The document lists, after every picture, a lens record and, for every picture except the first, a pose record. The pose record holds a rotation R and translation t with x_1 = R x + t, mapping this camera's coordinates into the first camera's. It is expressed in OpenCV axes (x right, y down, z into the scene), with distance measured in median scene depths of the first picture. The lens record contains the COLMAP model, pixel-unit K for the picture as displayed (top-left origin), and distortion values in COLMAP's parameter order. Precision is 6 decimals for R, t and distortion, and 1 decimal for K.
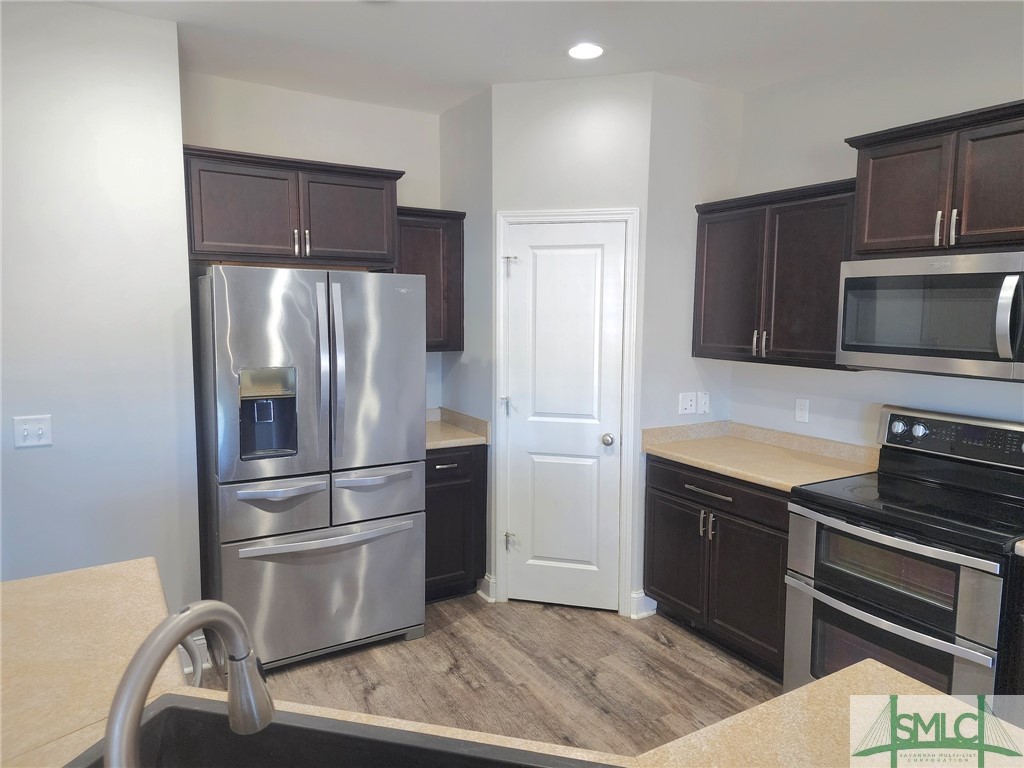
lens RADIAL K [[690.6, 0, 517.5], [0, 690.6, 386.8], [0, 0, 1]] dist [0.117508, -0.127762]
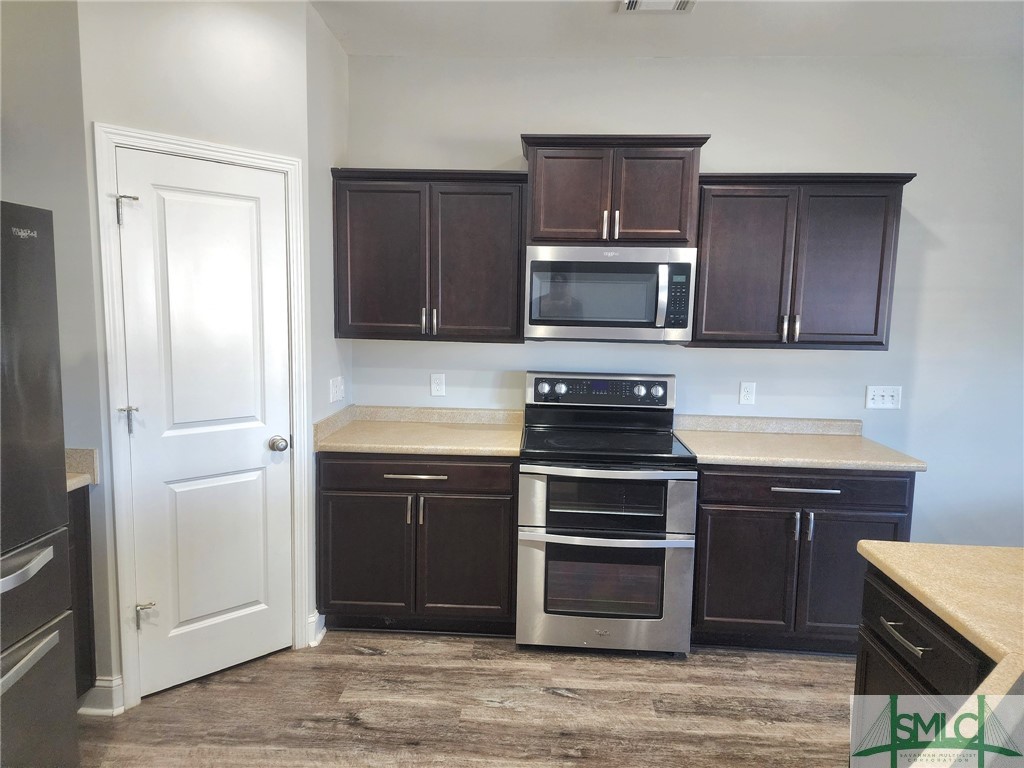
lens RADIAL K [[690.6, 0, 517.5], [0, 690.6, 386.8], [0, 0, 1]] dist [0.117508, -0.127762]
pose [[0.557269, -0.096491, 0.824707, -0.398557], [0.078403, 0.994902, 0.063425, -0.020099], [-0.826622, 0.029314, 0.561993, 0.322850]]
